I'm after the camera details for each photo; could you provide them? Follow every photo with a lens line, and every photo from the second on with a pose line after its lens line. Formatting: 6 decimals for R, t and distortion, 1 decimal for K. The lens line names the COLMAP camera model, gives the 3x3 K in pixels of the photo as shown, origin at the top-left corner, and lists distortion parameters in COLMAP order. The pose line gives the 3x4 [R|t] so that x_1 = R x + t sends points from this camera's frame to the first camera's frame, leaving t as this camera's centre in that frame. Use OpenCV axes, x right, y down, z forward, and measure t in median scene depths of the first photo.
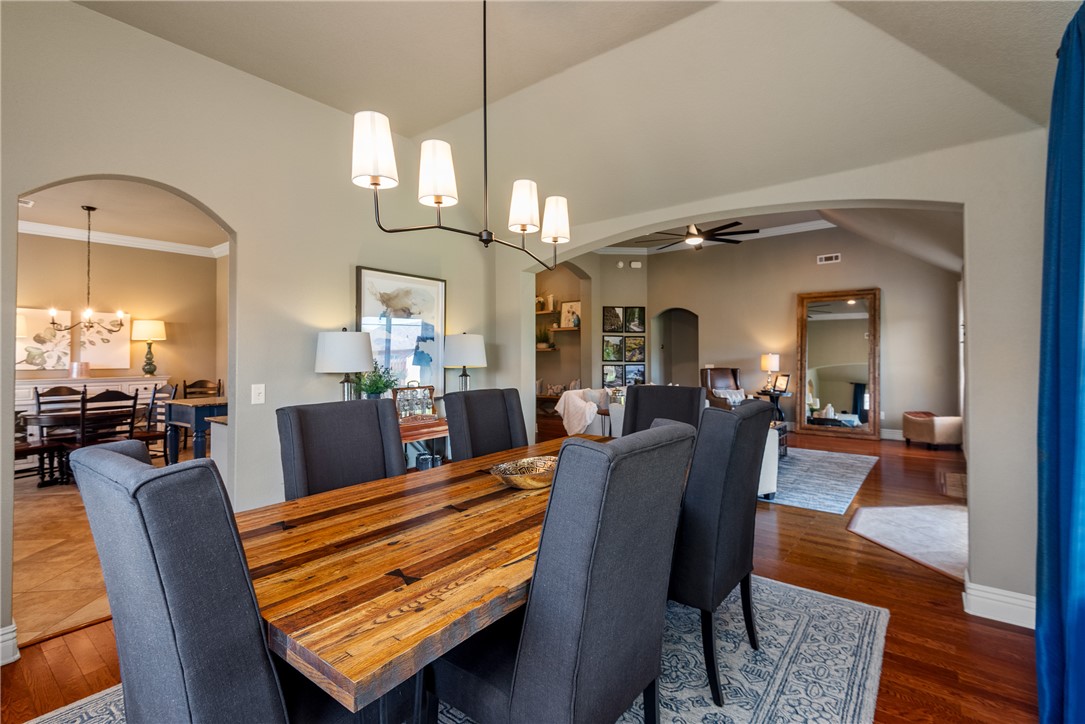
lens RADIAL K [[481.7, 0, 545.0], [0, 481.7, 350.8], [0, 0, 1]] dist [-0.013880, -0.000460]
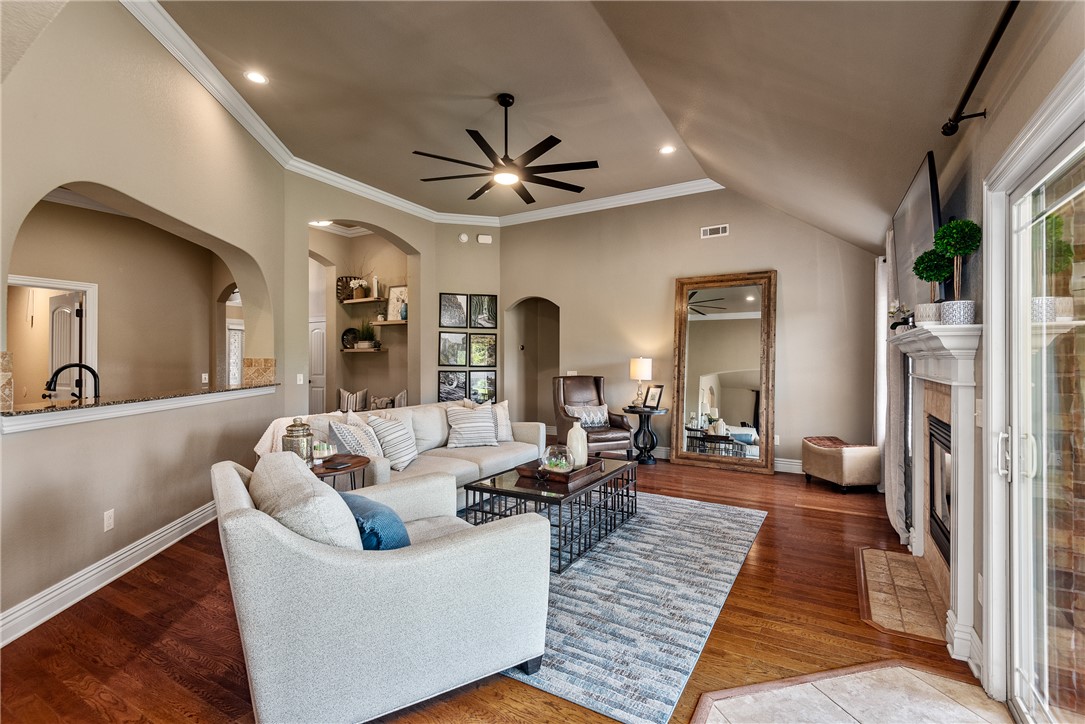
lens RADIAL K [[499.0, 0, 542.5], [0, 499.0, 362.0], [0, 0, 1]] dist [0.001280, 0.000125]
pose [[0.987368, 0.004199, 0.158387, 0.185421], [-0.006793, 0.999851, 0.015844, 0.002303], [-0.158297, -0.016720, 0.987250, 0.244197]]
